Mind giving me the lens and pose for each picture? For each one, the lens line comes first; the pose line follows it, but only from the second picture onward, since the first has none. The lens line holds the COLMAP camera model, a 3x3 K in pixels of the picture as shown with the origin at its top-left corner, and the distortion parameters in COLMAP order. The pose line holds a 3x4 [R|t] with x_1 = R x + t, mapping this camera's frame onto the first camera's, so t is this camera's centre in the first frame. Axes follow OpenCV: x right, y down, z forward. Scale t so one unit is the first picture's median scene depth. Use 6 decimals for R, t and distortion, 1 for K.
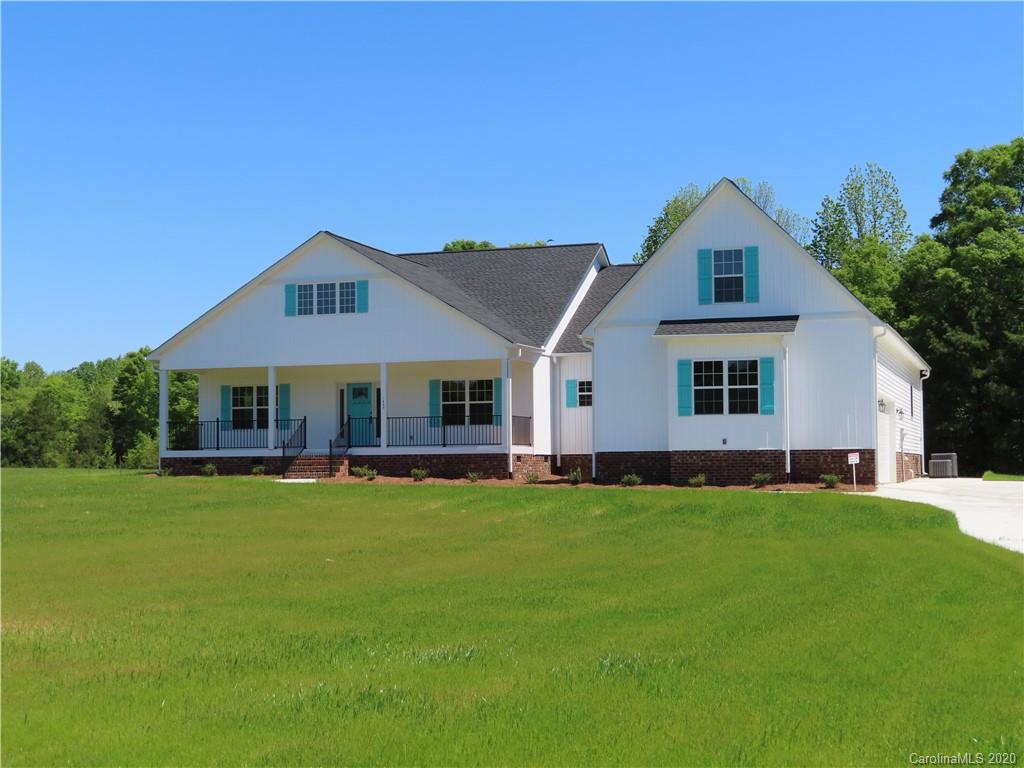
lens RADIAL K [[1453.4, 0, 512.5], [0, 1453.4, 377.4], [0, 0, 1]] dist [0.004577, 0.000000]
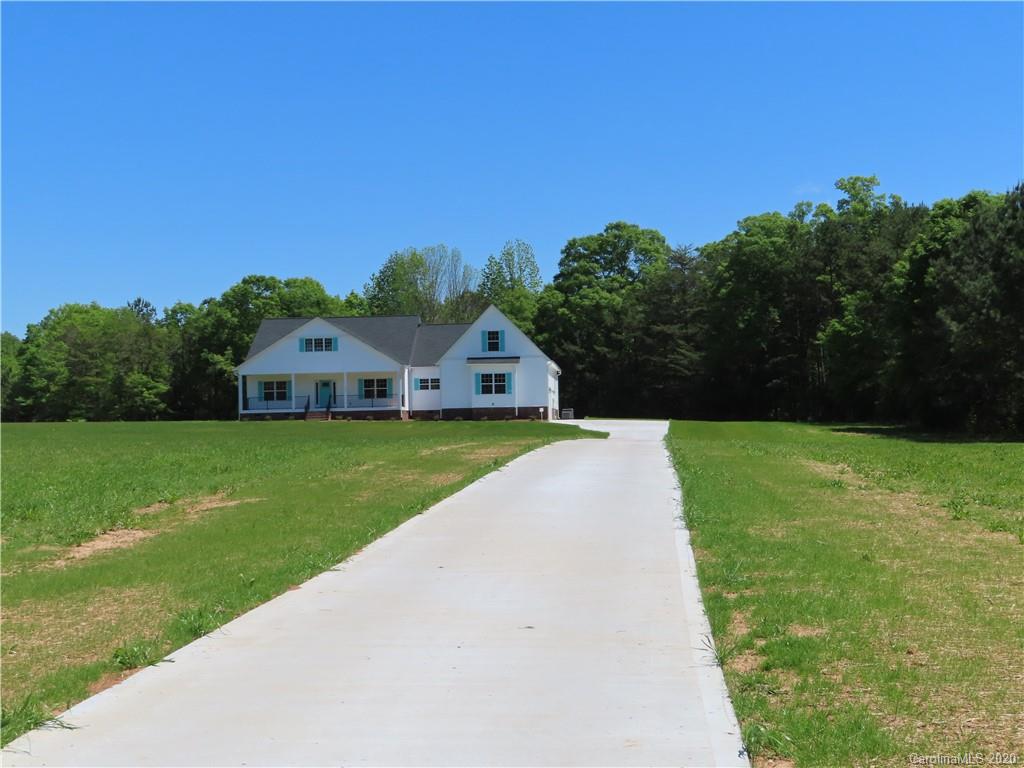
lens RADIAL K [[1453.4, 0, 512.0], [0, 1453.4, 385.5], [0, 0, 1]] dist [0.004577, 0.000000]
pose [[0.963685, -0.004560, 0.267003, -0.439177], [-0.003226, 0.999582, 0.028715, -0.055064], [-0.267023, -0.028533, 0.963268, -1.298473]]
